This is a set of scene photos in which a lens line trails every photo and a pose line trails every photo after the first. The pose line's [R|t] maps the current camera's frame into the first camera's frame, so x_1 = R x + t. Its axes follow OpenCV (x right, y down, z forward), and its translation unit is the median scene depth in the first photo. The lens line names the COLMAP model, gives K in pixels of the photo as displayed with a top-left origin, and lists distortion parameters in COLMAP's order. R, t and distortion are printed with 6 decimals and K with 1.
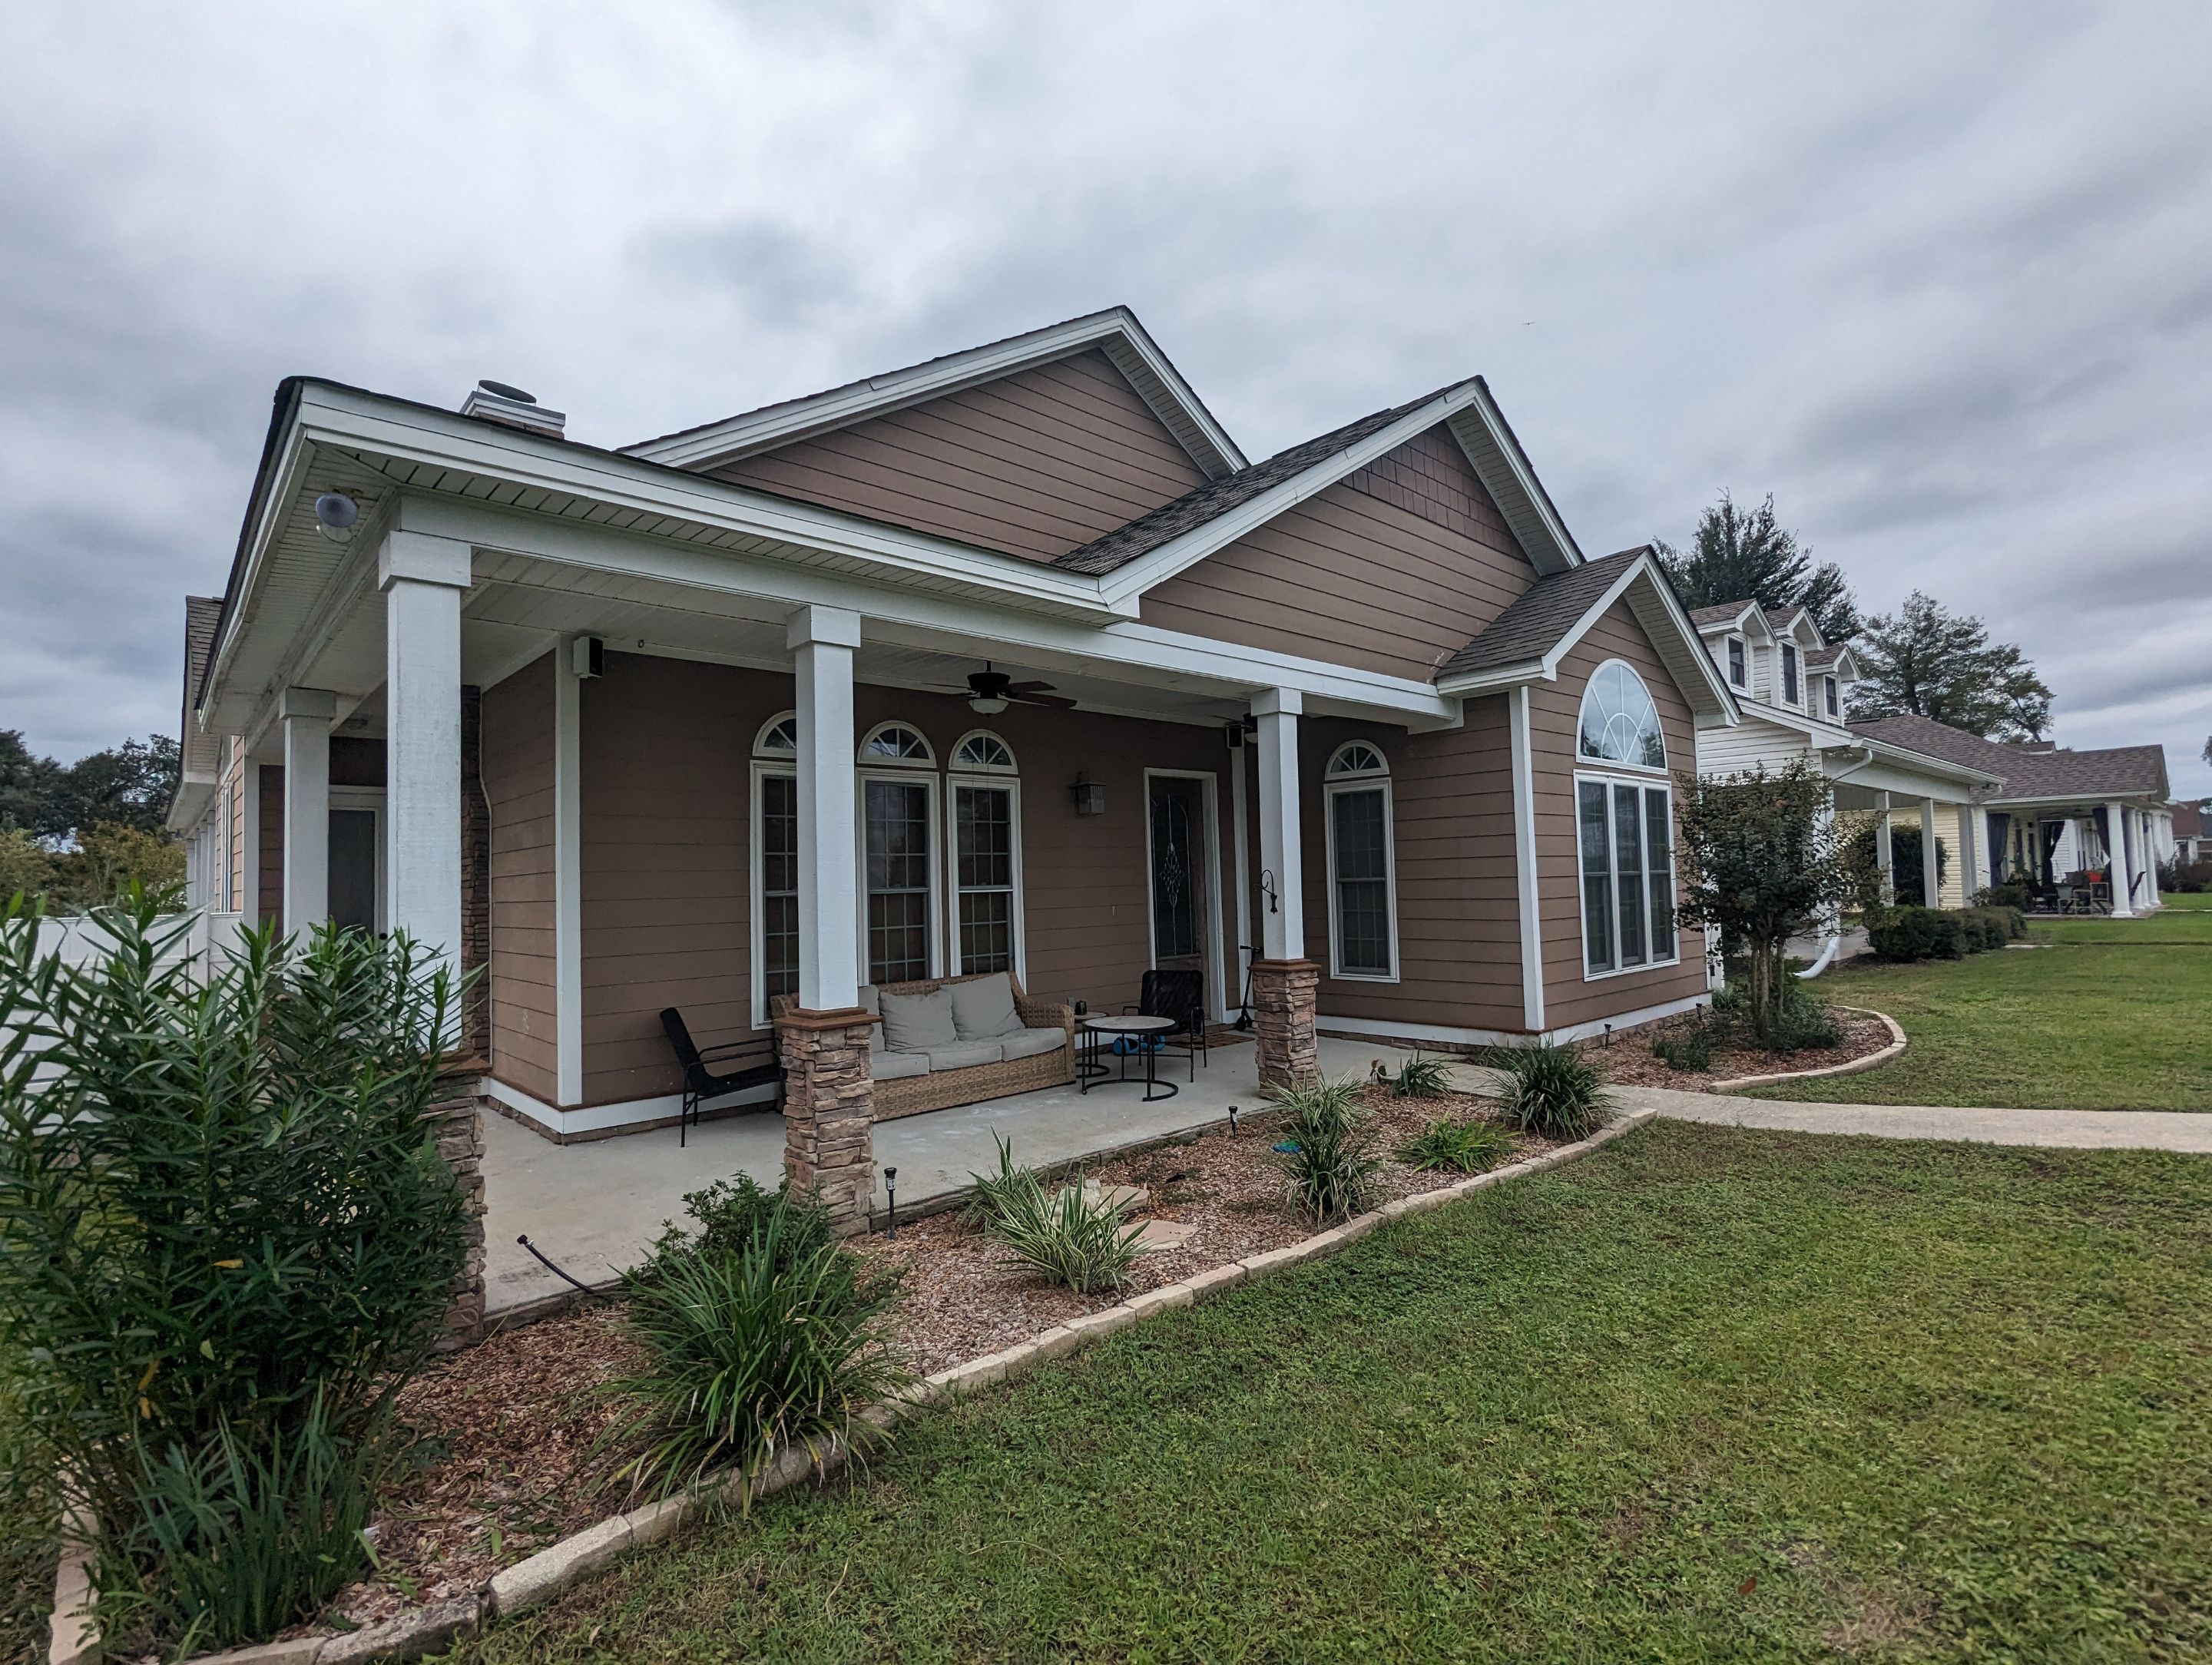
lens RADIAL K [[1032.0, 0, 1106.0], [0, 1032.0, 832.5], [0, 0, 1]] dist [-0.001879, -0.000279]
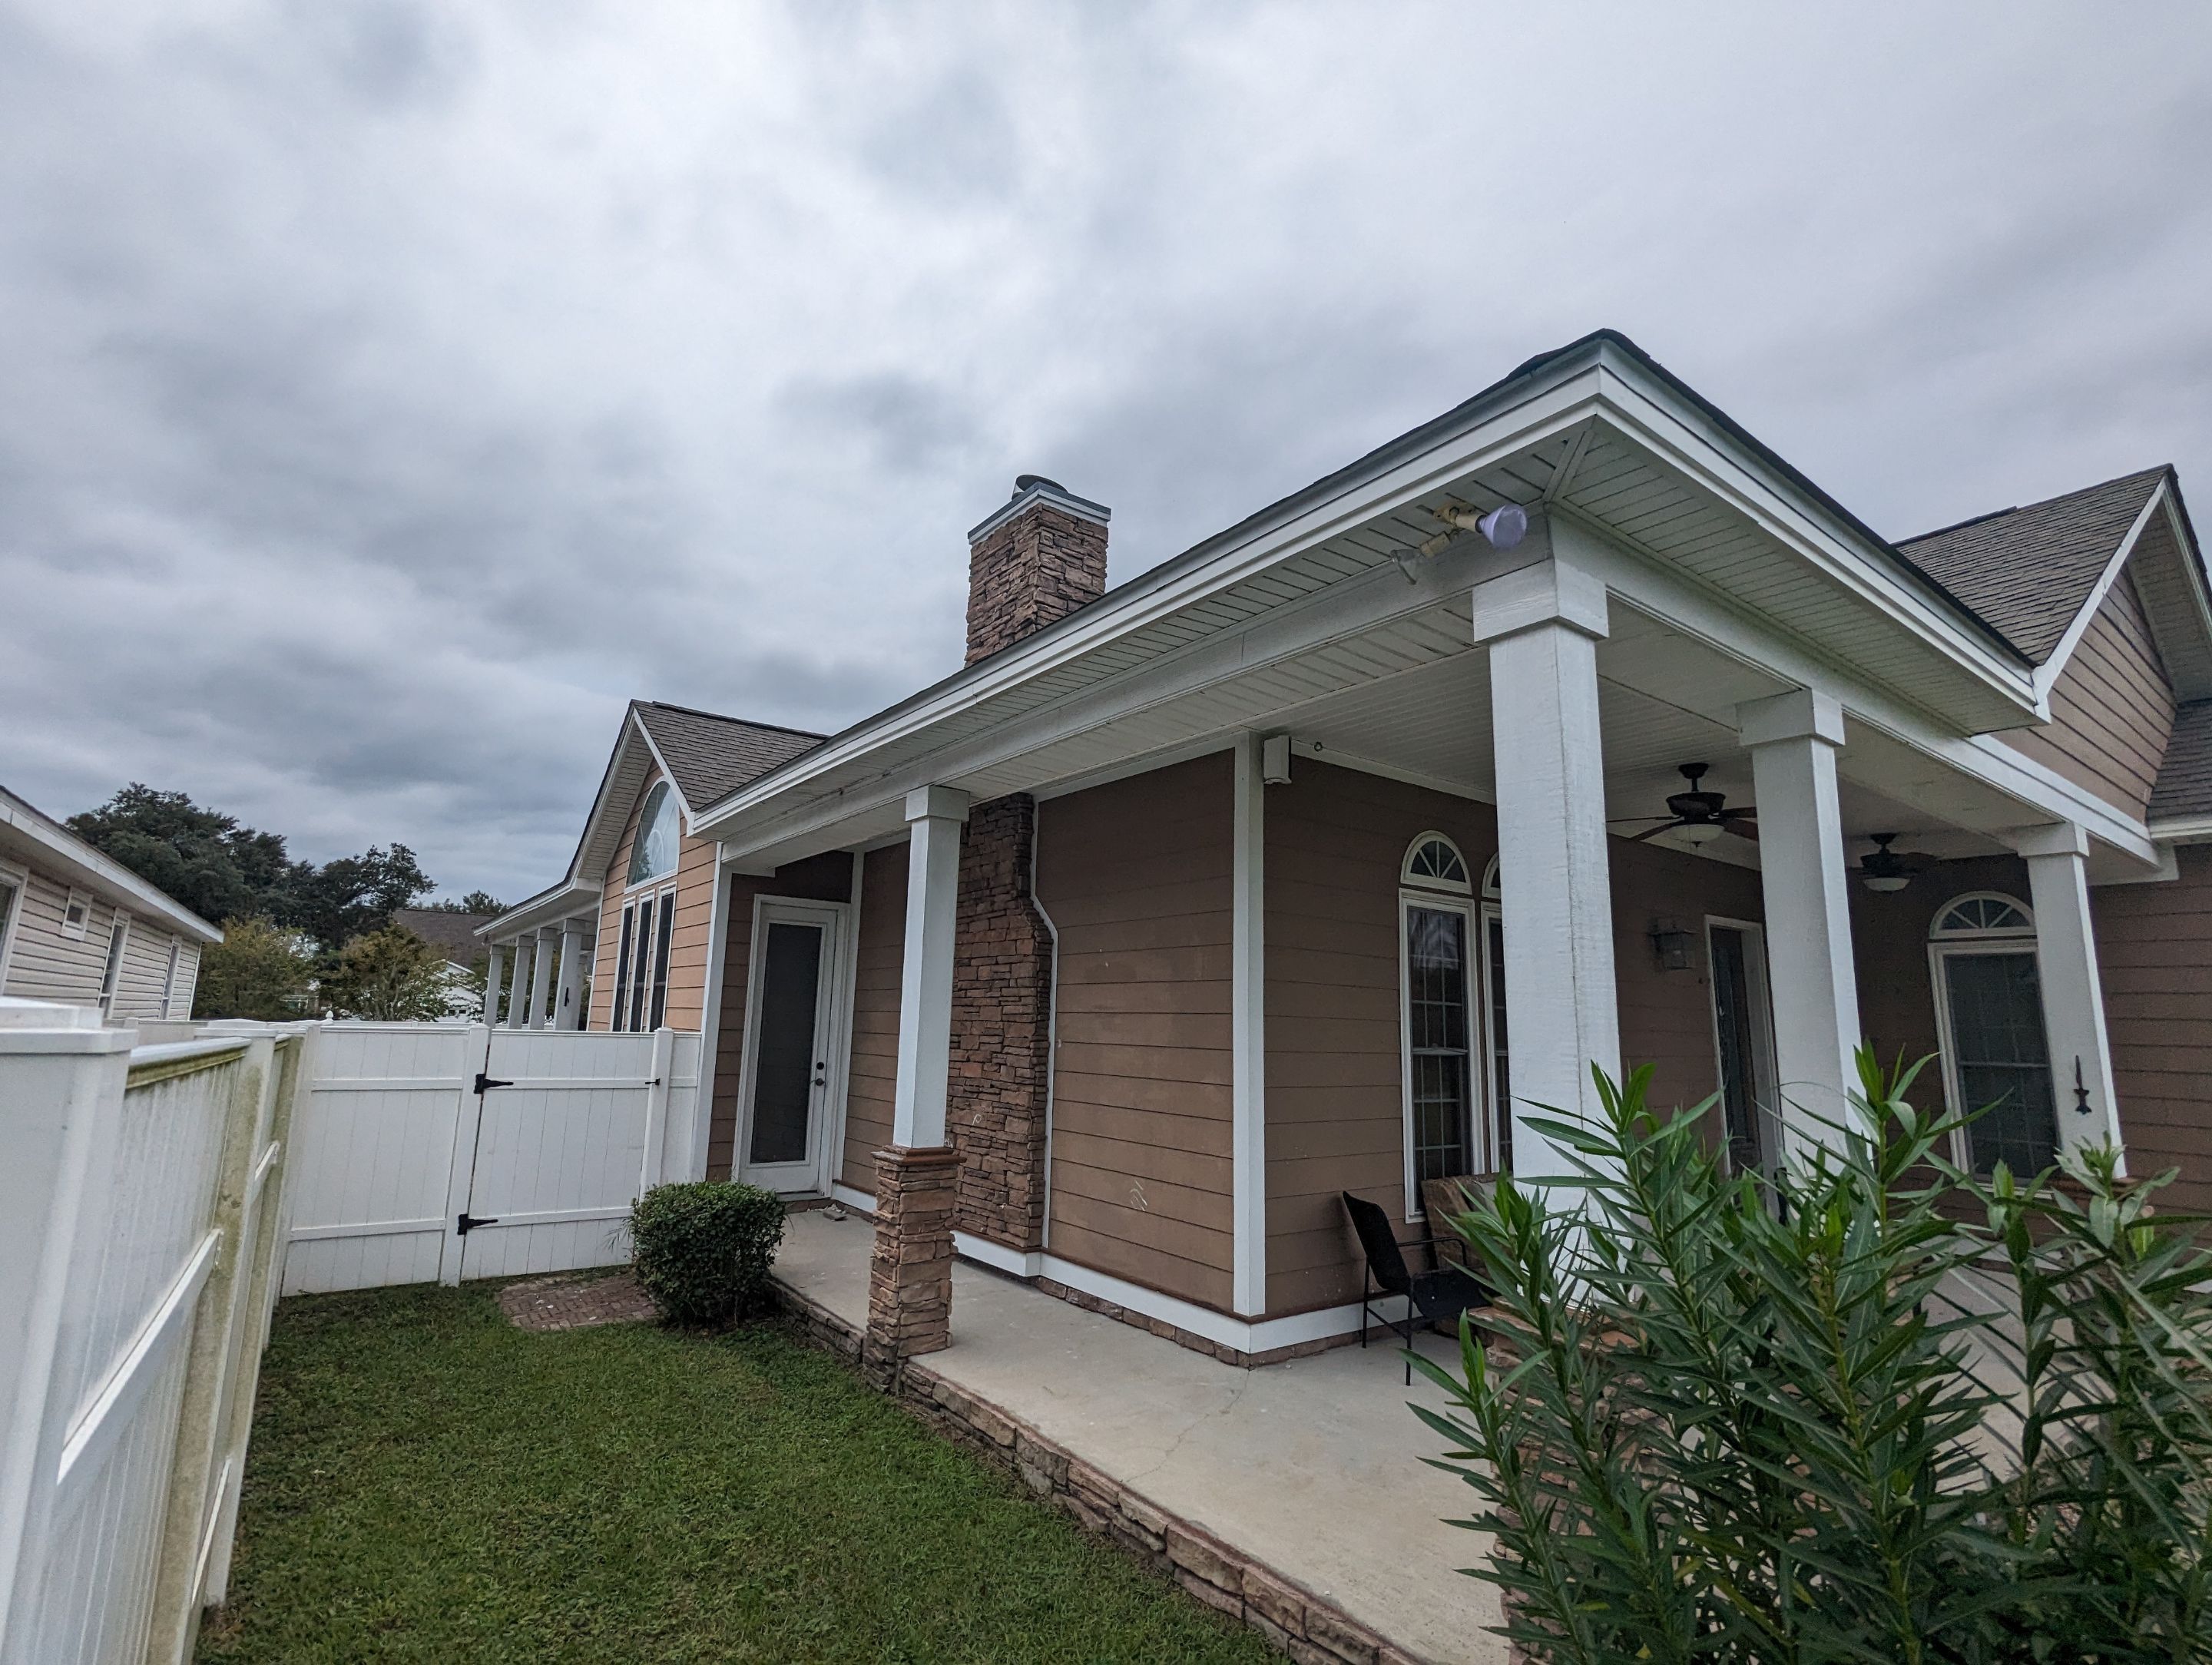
lens RADIAL K [[1064.1, 0, 1106.2], [0, 1064.1, 894.9], [0, 0, 1]] dist [-0.001345, -0.000182]
pose [[0.993323, 0.035119, -0.109895, -0.377788], [-0.042952, 0.996640, -0.069745, 0.001889], [0.107076, 0.073999, 0.991493, 0.100293]]
